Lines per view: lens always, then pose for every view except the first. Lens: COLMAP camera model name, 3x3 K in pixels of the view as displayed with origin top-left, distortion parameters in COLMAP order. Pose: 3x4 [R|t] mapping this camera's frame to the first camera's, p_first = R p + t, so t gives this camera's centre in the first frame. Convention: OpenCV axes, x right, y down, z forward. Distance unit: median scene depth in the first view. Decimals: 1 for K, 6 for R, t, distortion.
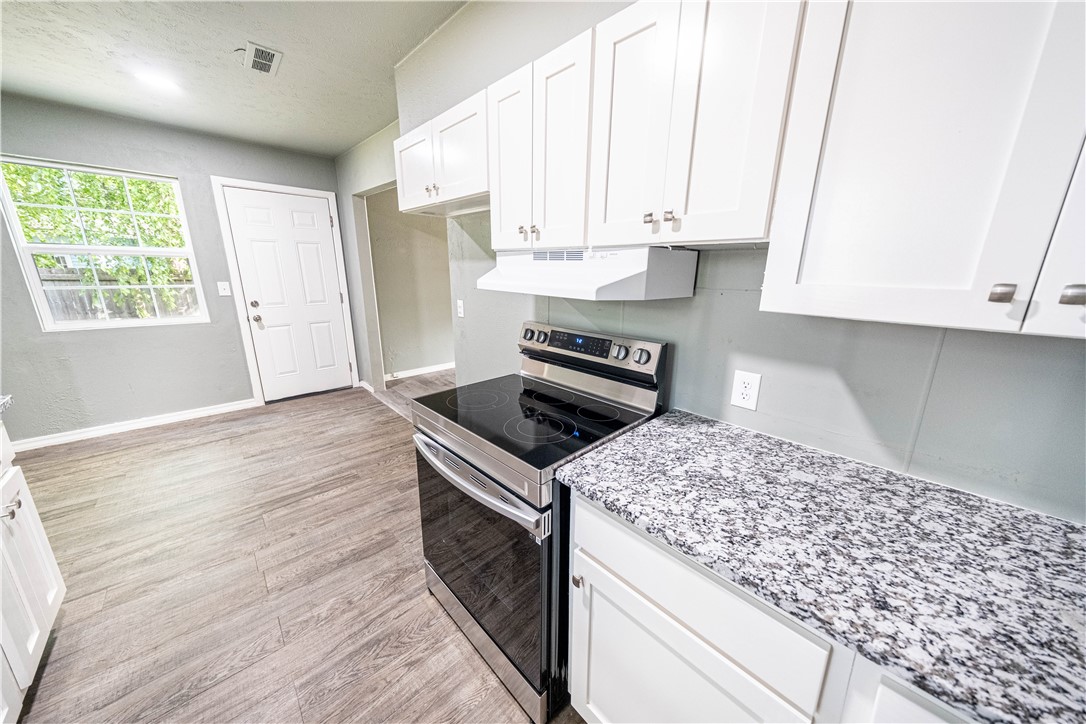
lens RADIAL K [[364.7, 0, 552.5], [0, 364.7, 358.7], [0, 0, 1]] dist [0.021199, -0.003674]
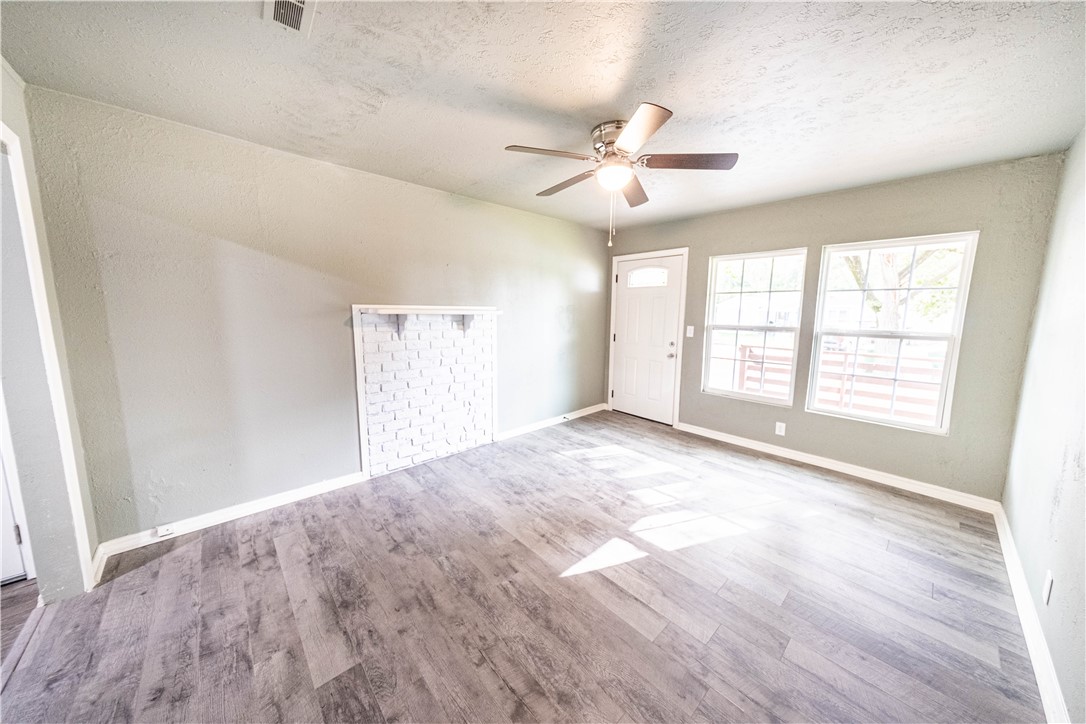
lens RADIAL K [[362.0, 0, 552.3], [0, 362.0, 357.4], [0, 0, 1]] dist [0.017150, -0.004183]
pose [[0.999962, -0.001957, -0.008500, 0.215789], [0.000991, 0.993681, -0.112240, -0.318821], [0.008666, 0.112227, 0.993645, 1.244809]]
